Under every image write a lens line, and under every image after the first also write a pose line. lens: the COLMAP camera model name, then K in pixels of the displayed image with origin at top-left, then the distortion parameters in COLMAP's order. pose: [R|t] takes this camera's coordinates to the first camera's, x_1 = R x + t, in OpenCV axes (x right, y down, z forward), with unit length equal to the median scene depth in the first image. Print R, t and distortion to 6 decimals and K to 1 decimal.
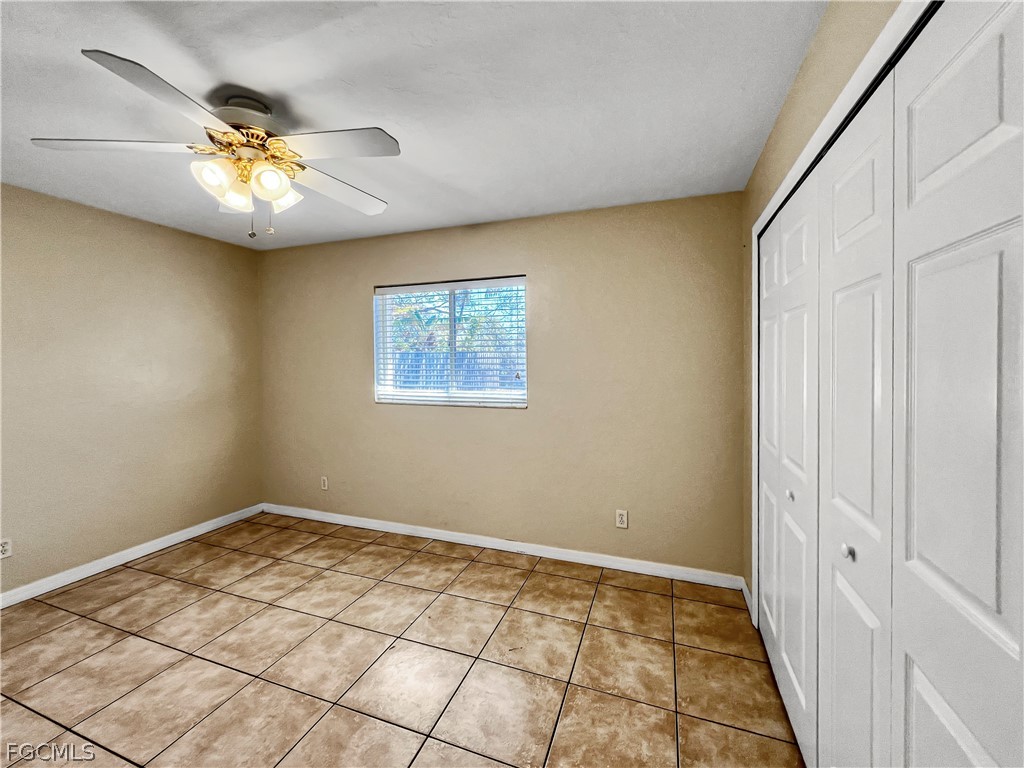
lens RADIAL K [[423.1, 0, 505.9], [0, 423.1, 369.5], [0, 0, 1]] dist [-0.001085, -0.000084]
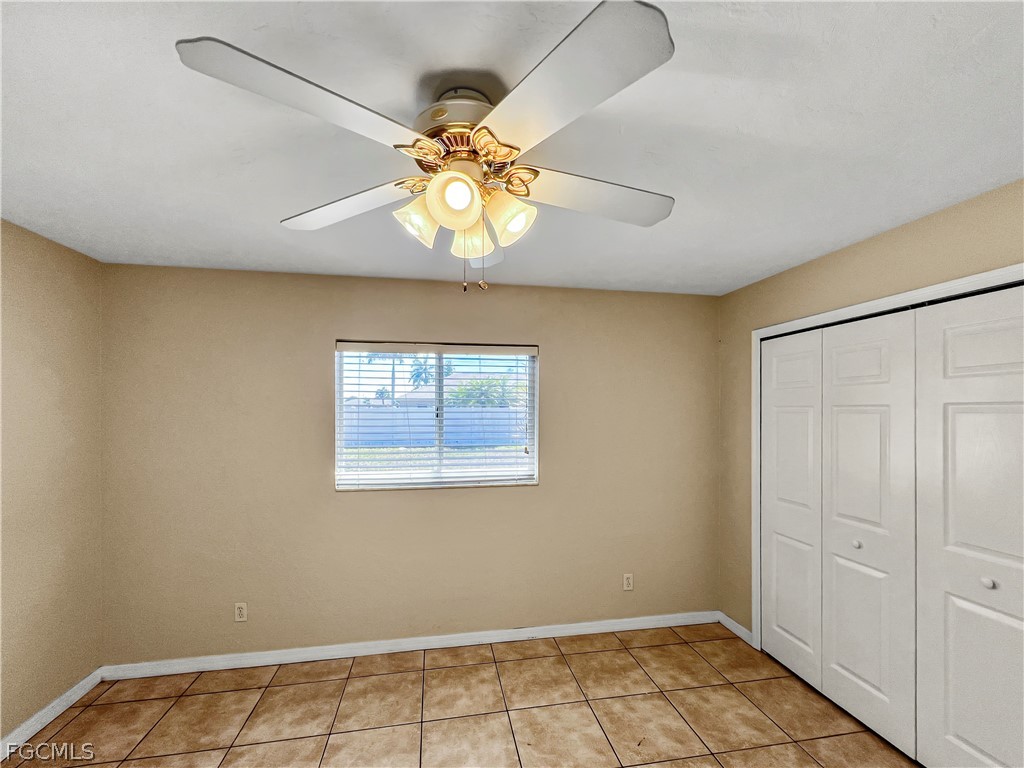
lens RADIAL K [[423.1, 0, 505.8], [0, 423.1, 420.0], [0, 0, 1]] dist [0.000000, 0.000004]
pose [[0.861586, -0.003146, 0.507603, -0.560600], [0.008172, 0.999937, -0.007673, -0.054234], [-0.507547, 0.010759, 0.861557, 0.240593]]
